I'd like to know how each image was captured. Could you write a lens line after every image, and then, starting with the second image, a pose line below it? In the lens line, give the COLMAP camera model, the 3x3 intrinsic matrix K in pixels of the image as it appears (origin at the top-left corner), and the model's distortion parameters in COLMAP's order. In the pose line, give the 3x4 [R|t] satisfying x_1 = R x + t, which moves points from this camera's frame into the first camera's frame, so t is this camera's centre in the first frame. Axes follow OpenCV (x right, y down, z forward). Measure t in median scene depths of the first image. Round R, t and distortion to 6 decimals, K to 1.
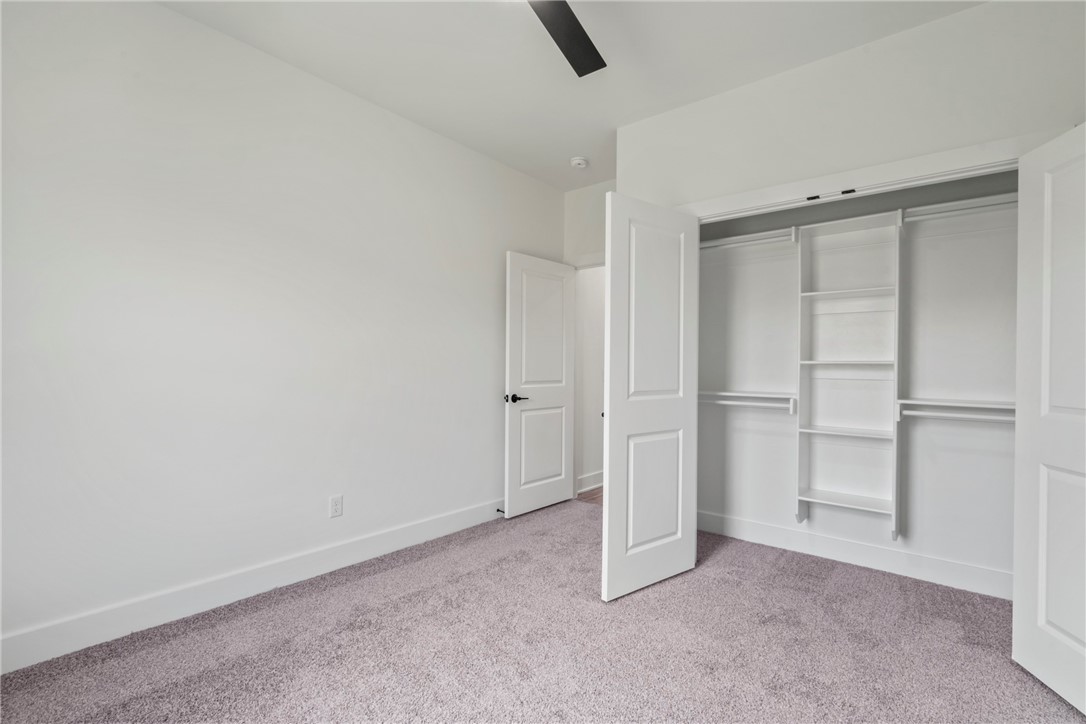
lens RADIAL K [[494.2, 0, 540.0], [0, 494.2, 366.9], [0, 0, 1]] dist [-0.002725, 0.000272]
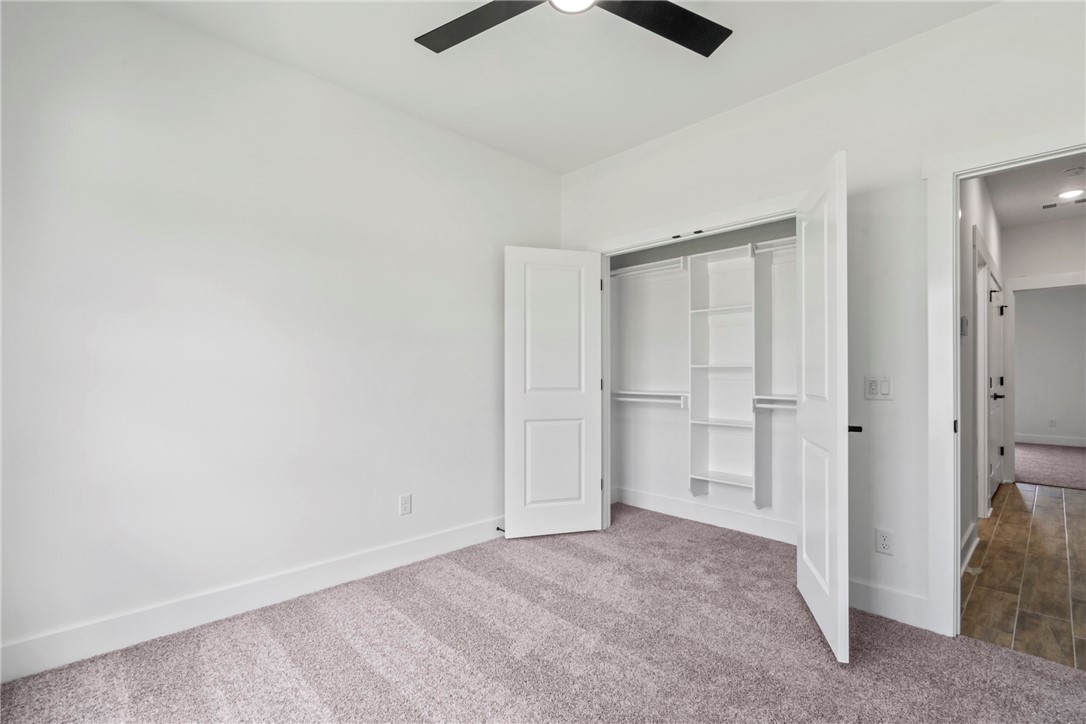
lens RADIAL K [[494.2, 0, 551.6], [0, 494.2, 380.6], [0, 0, 1]] dist [-0.002725, 0.000272]
pose [[0.993039, -0.003537, -0.117735, 0.329391], [0.005100, 0.999903, 0.012978, 0.009085], [0.117678, -0.013488, 0.992960, -0.268423]]
